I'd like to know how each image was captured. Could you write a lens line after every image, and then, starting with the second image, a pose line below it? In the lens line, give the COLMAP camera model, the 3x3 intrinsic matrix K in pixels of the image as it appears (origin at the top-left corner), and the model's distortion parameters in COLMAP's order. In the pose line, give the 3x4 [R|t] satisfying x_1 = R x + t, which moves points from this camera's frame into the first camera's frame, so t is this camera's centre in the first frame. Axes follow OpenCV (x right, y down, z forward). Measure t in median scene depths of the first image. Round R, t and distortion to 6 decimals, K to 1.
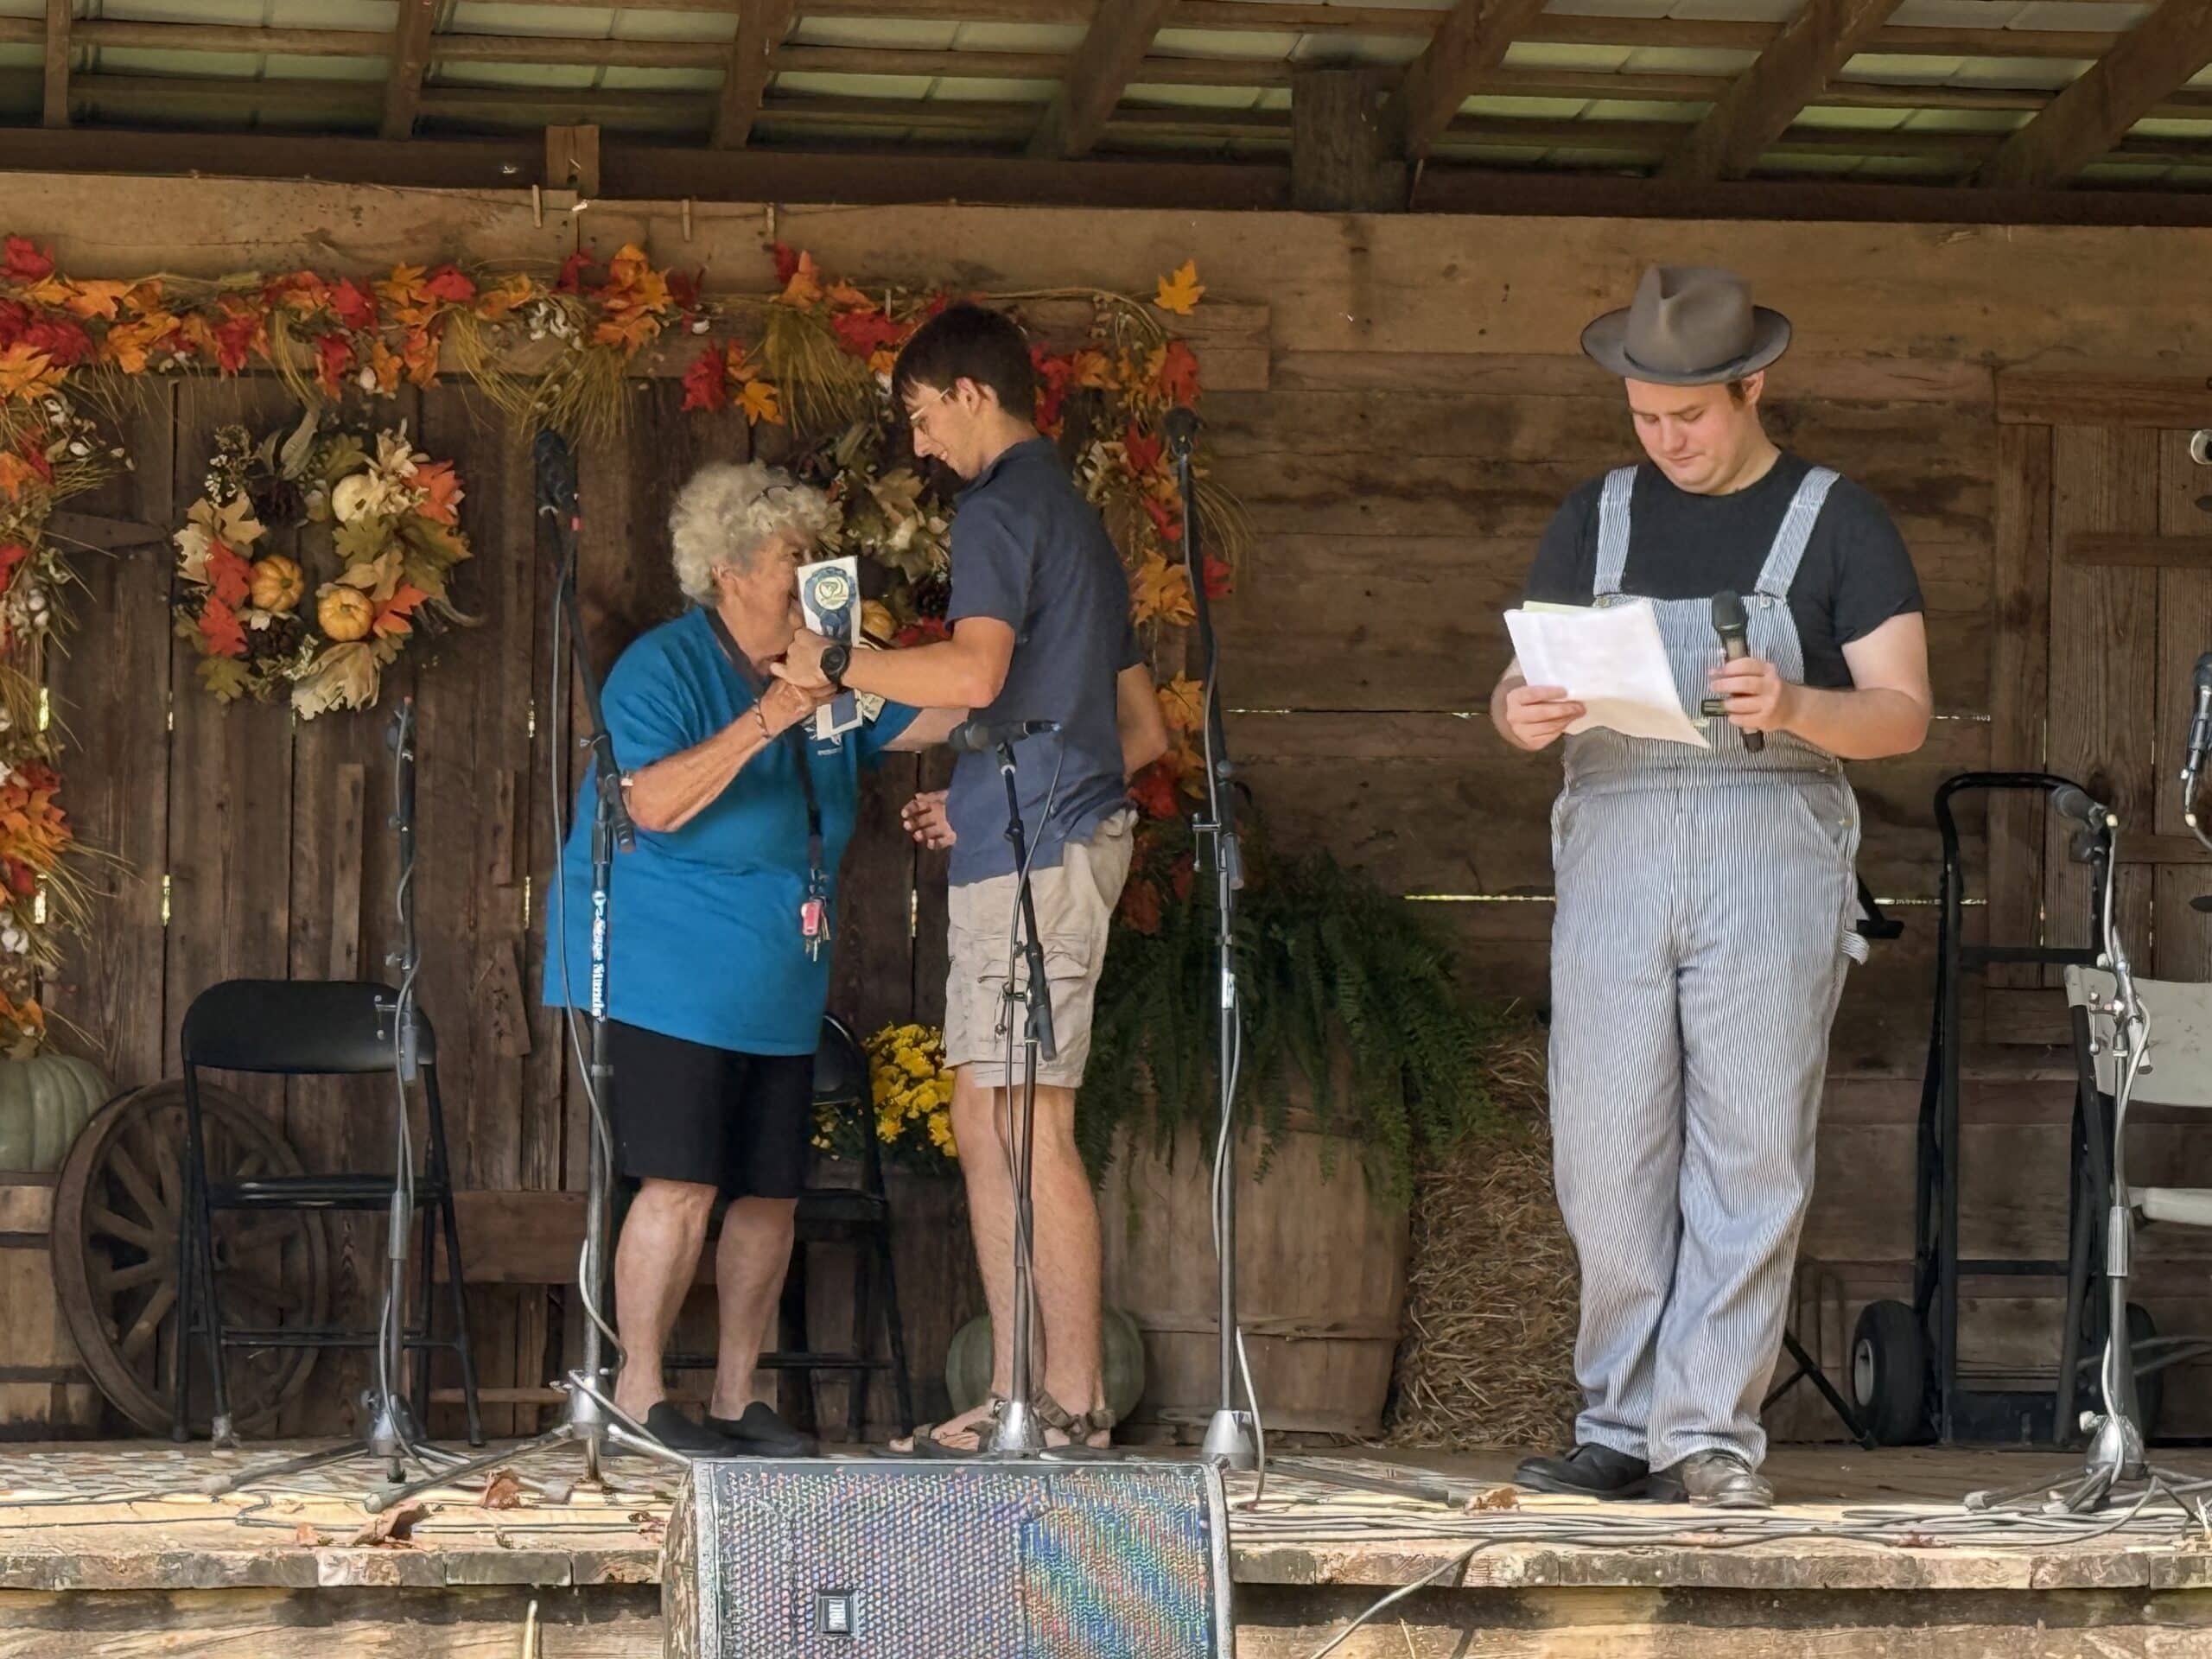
lens RADIAL K [[7506.3, 0, 1140.7], [0, 7506.3, 792.4], [0, 0, 1]] dist [0.178641, 0.000000]
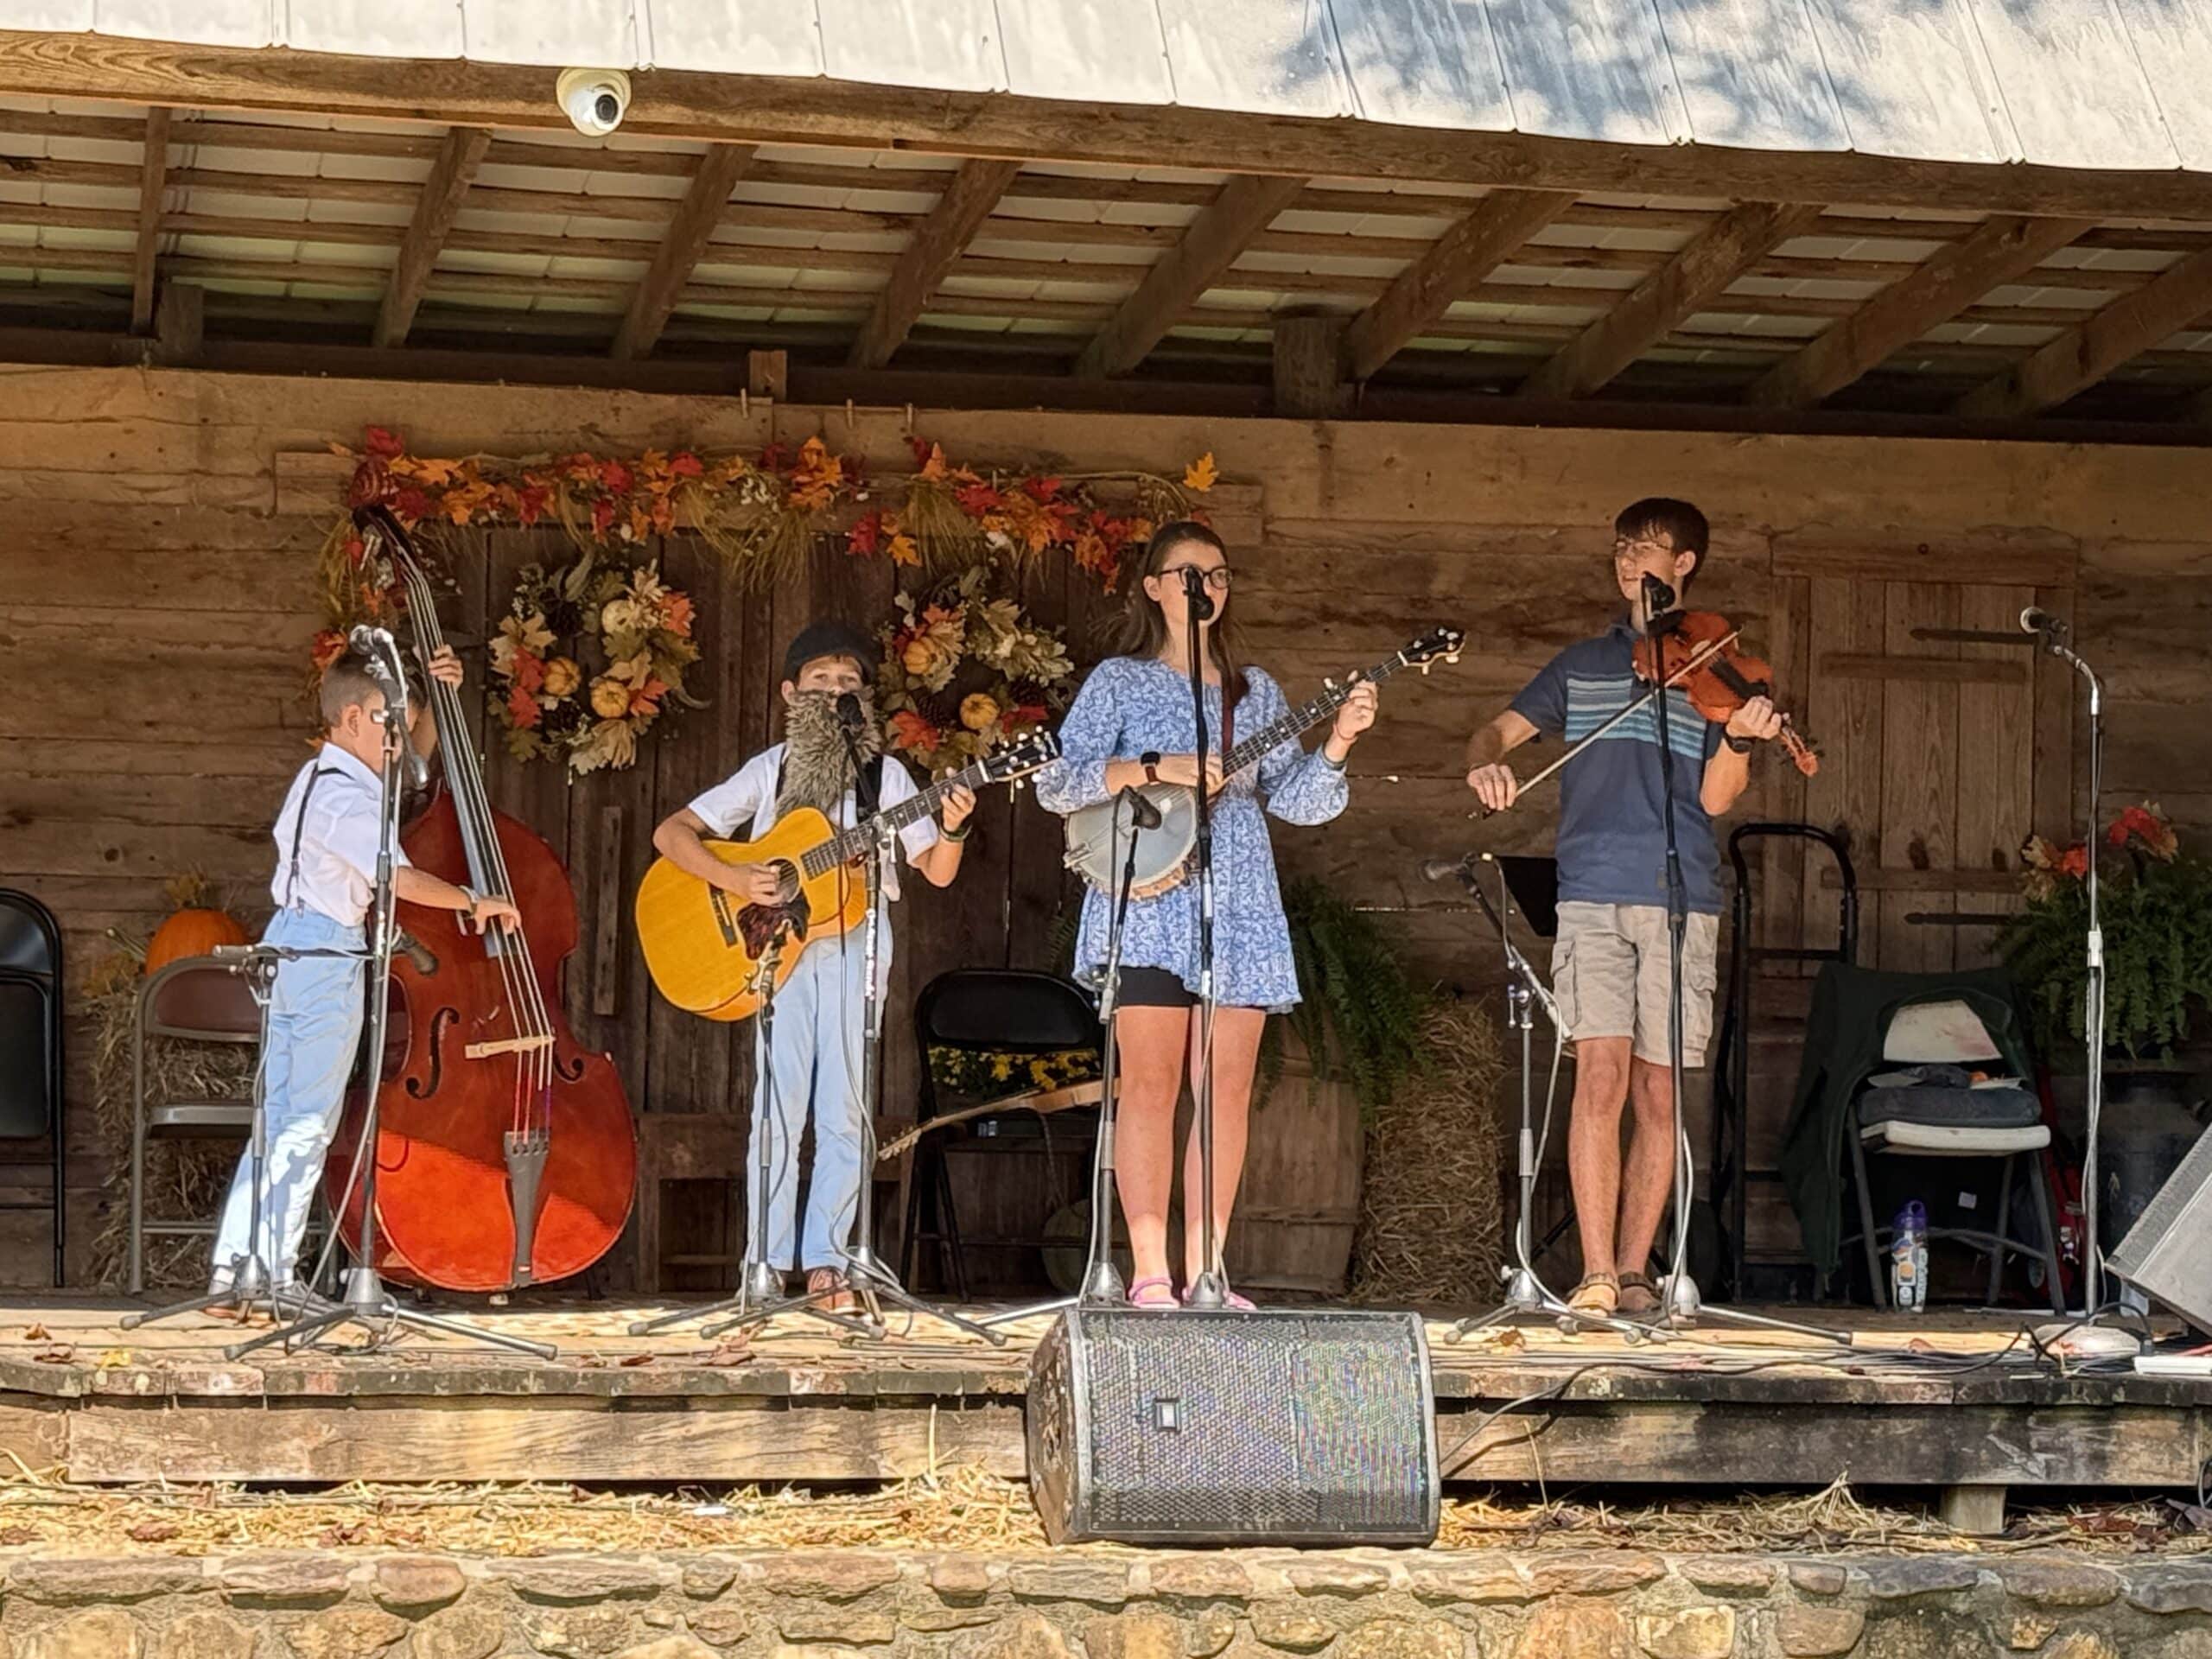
lens RADIAL K [[5705.6, 0, 1102.8], [0, 5705.6, 810.2], [0, 0, 1]] dist [0.168083, 0.000000]
pose [[0.998603, 0.010545, 0.051774, -0.067963], [-0.010651, 0.999942, 0.001783, -0.005893], [-0.051752, -0.002332, 0.998657, -0.063220]]
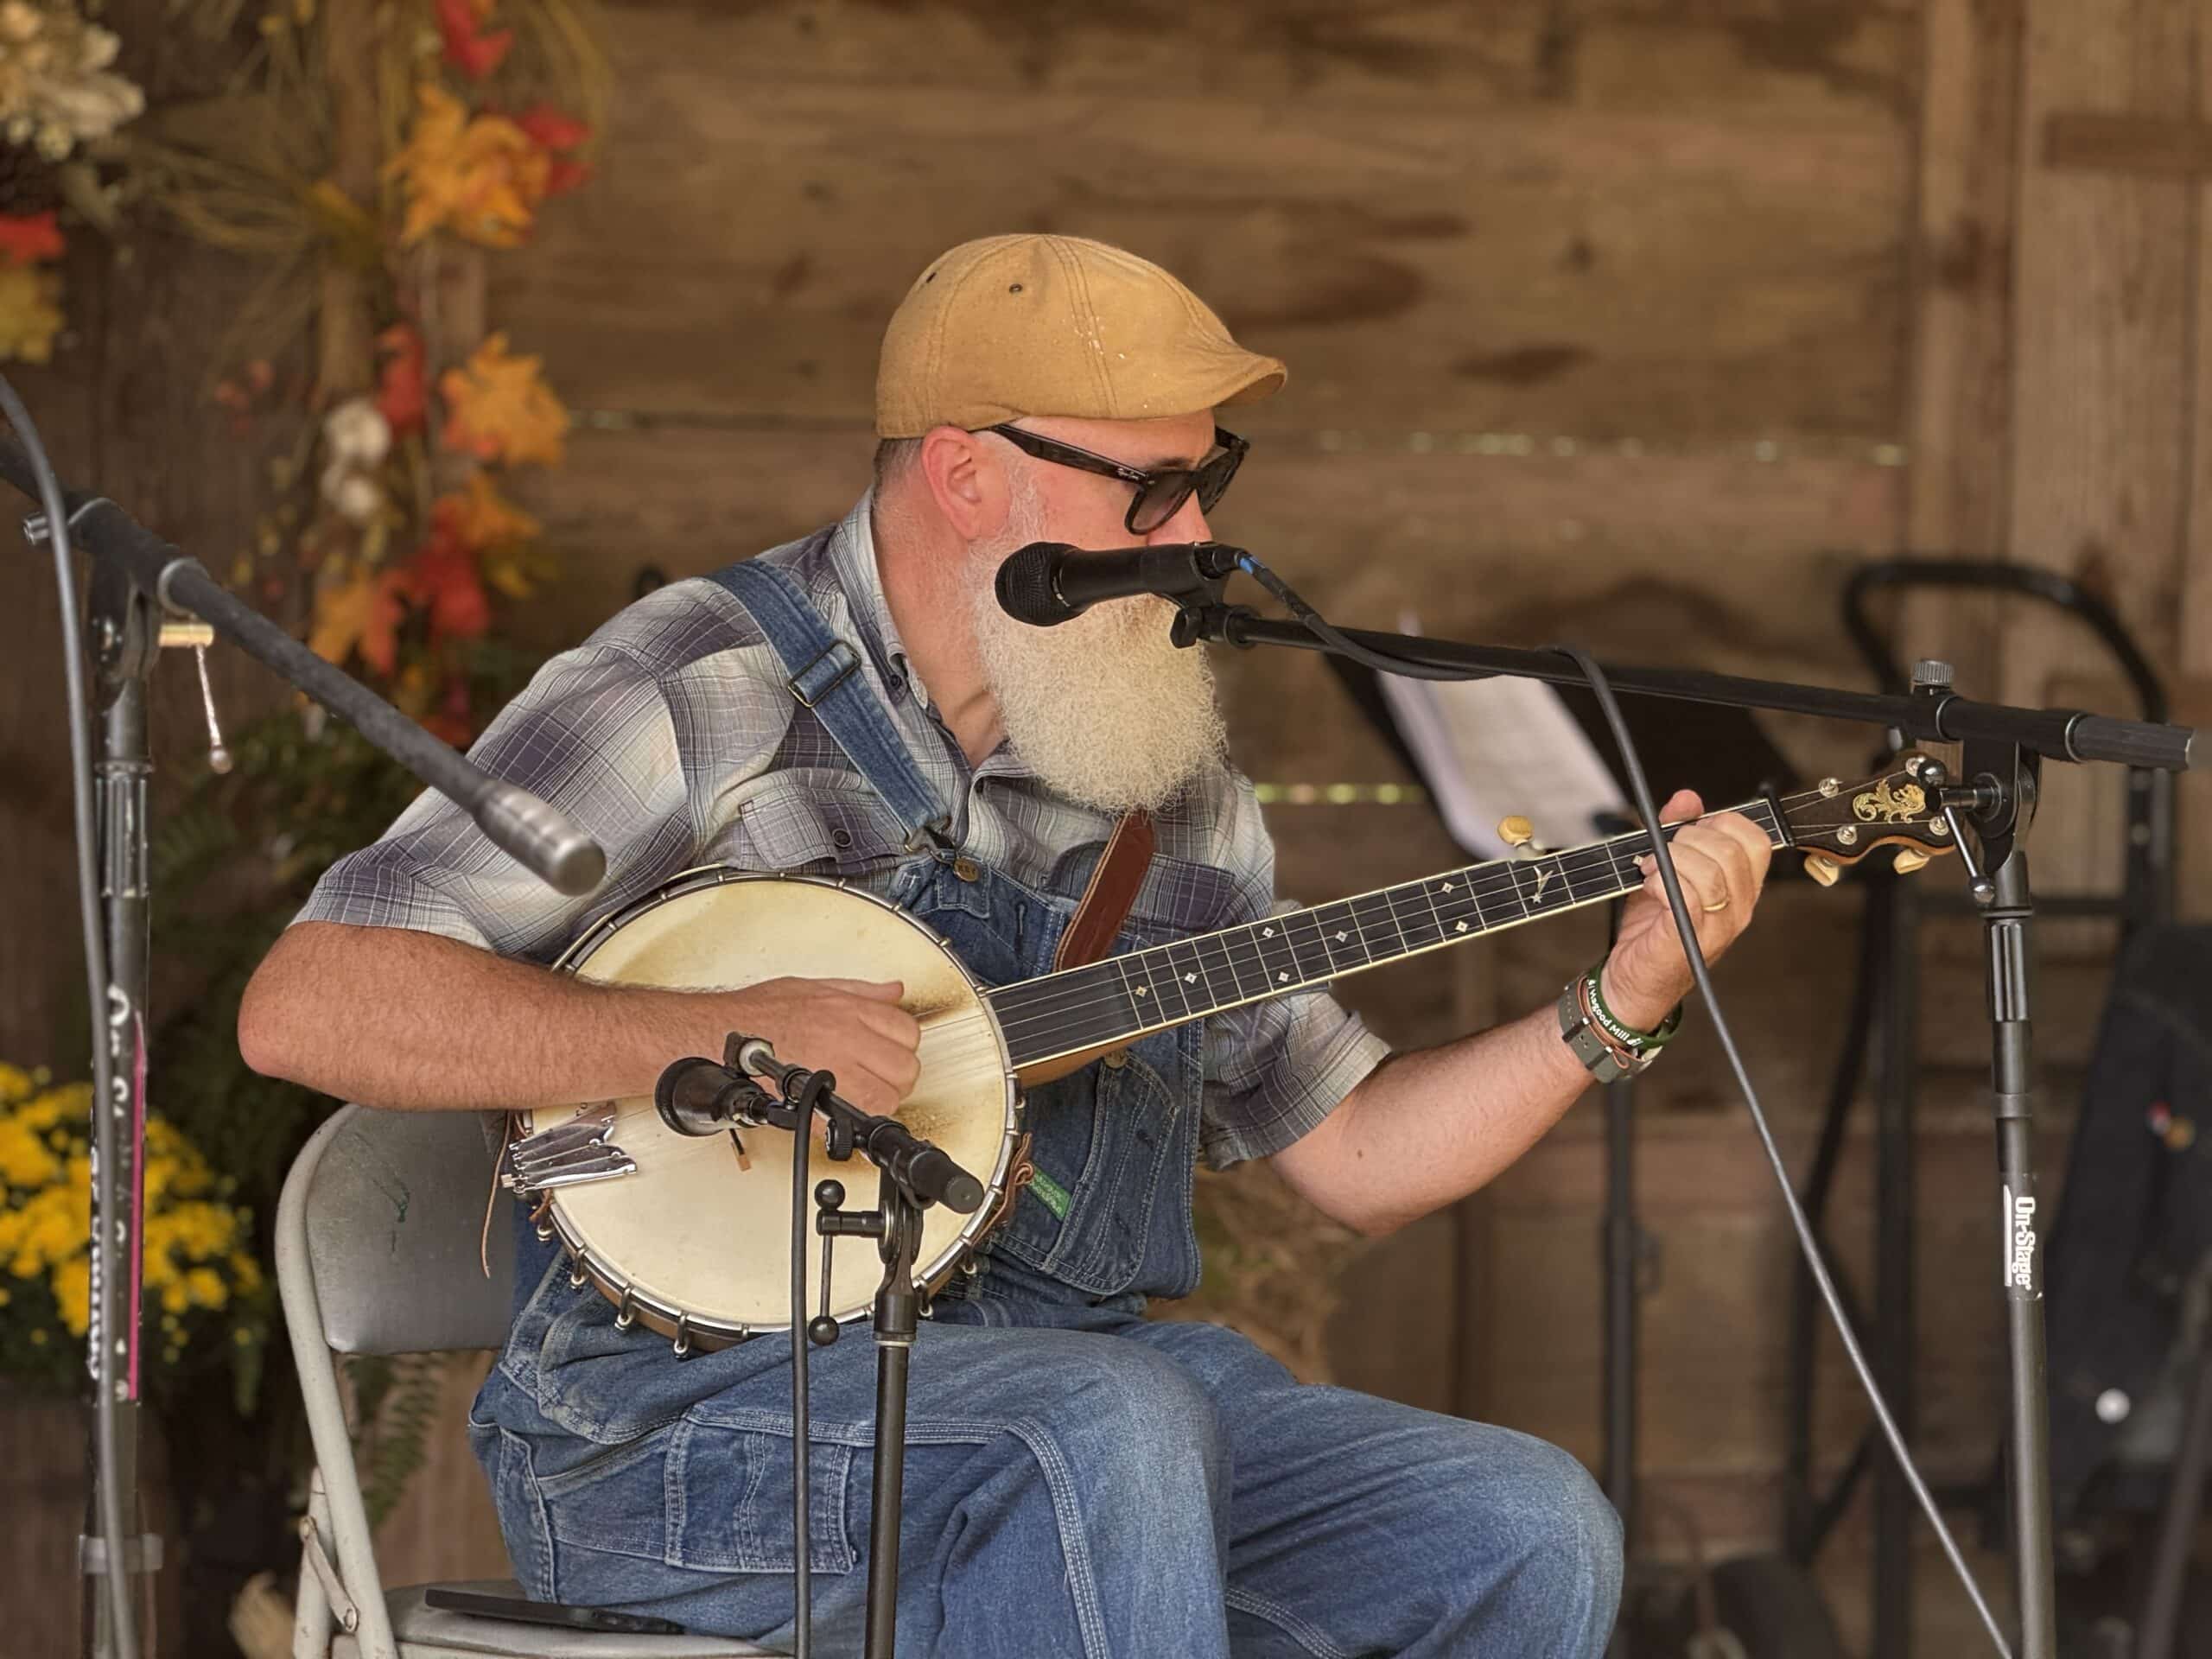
lens RADIAL K [[7789.9, 0, 1103.8], [0, 7789.9, 806.5], [0, 0, 1]] dist [0.229072, 0.000000]
pose [[0.962822, 0.003940, 0.270108, -0.094681], [-0.014643, 0.999185, 0.037619, -0.005169], [-0.269739, -0.040175, 0.962095, 0.492835]]
